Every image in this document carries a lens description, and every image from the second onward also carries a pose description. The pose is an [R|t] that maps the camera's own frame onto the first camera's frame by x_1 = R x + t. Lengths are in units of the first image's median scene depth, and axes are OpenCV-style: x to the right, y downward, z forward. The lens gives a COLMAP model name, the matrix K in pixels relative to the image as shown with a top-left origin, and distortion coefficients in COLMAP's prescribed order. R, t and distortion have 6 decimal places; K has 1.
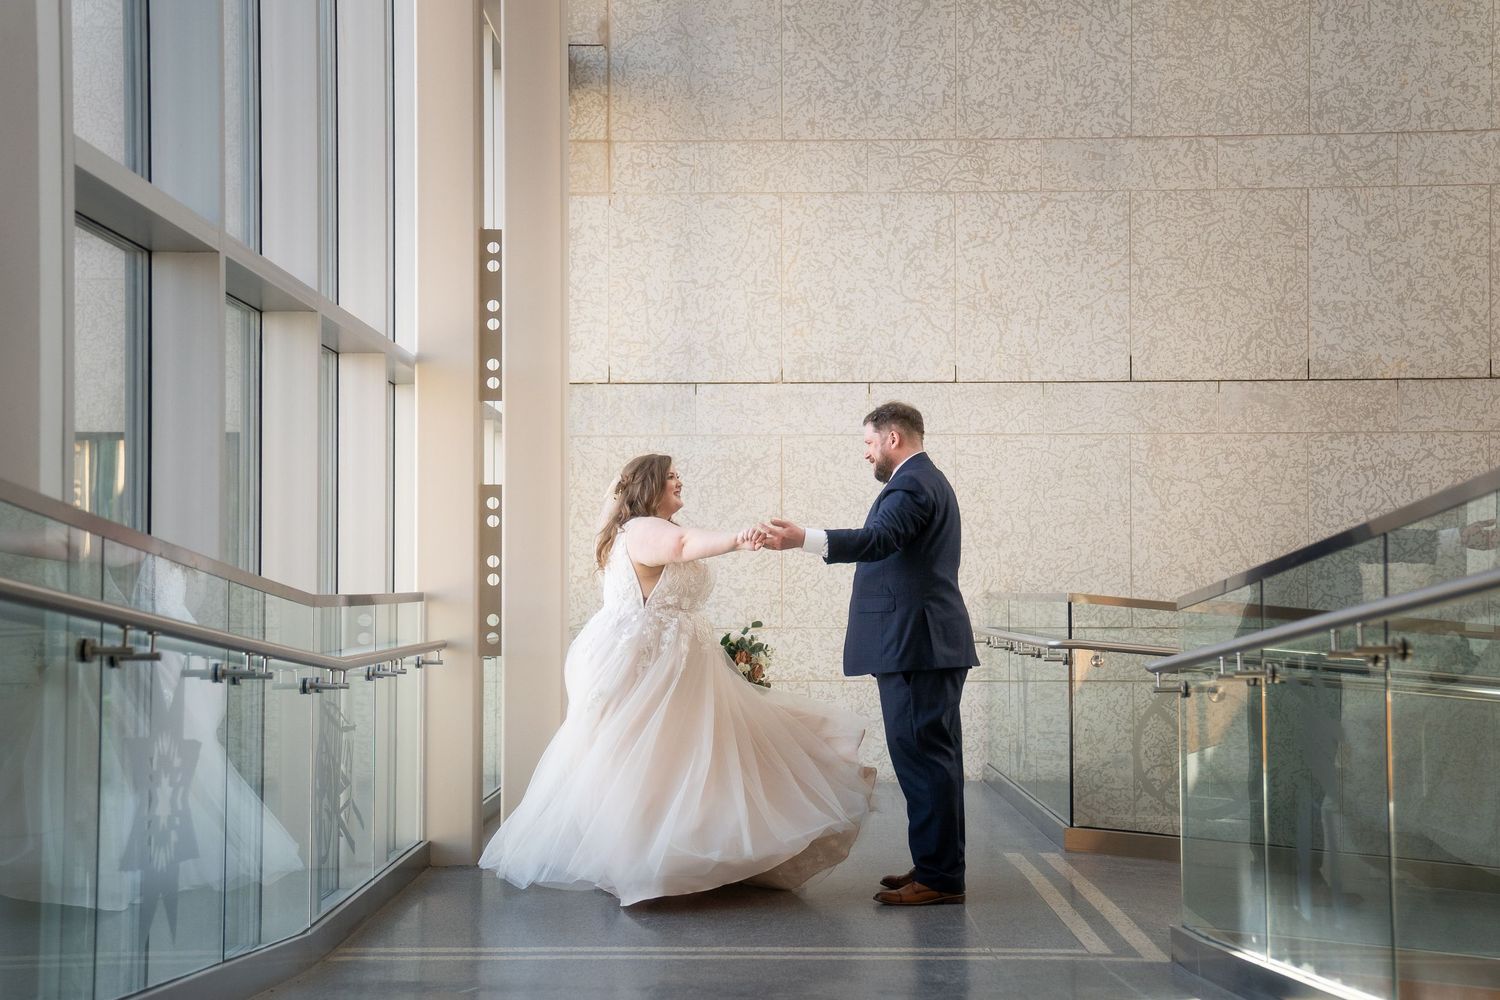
lens RADIAL K [[2305.0, 0, 750.0], [0, 2305.0, 500.0], [0, 0, 1]] dist [0.155378, 0.130652]
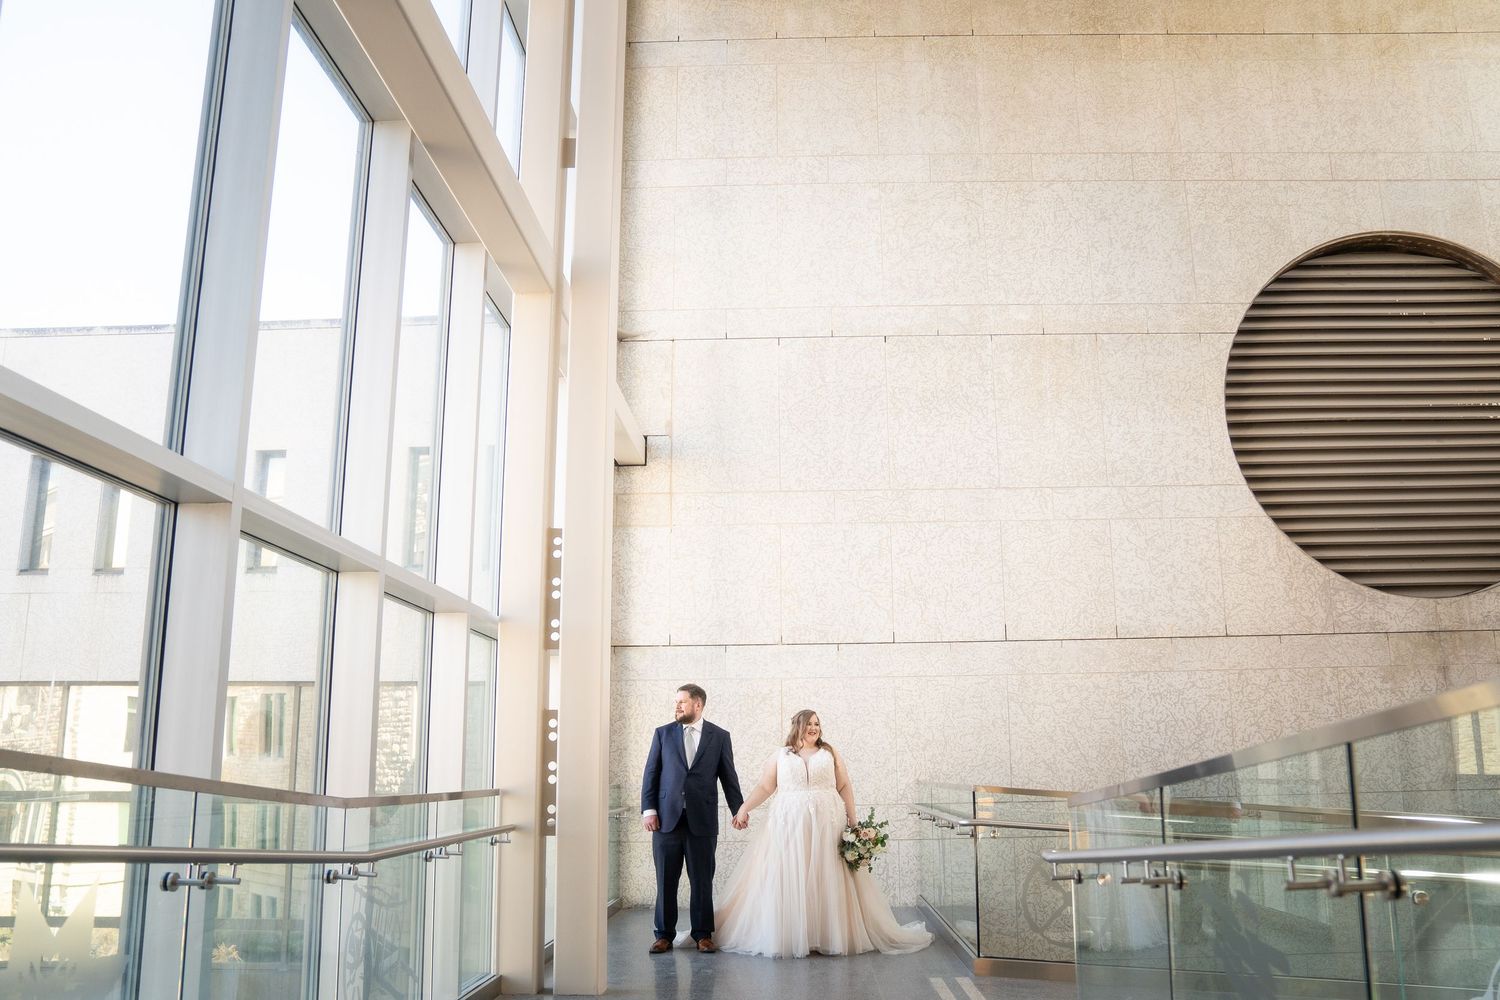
lens RADIAL K [[1289.8, 0, 750.0], [0, 1289.8, 500.0], [0, 0, 1]] dist [-0.131044, 0.012951]
pose [[0.999575, -0.012557, -0.026316, 0.016364], [0.007892, 0.985344, -0.170399, 0.000662], [0.028069, 0.170119, 0.985024, 0.131781]]
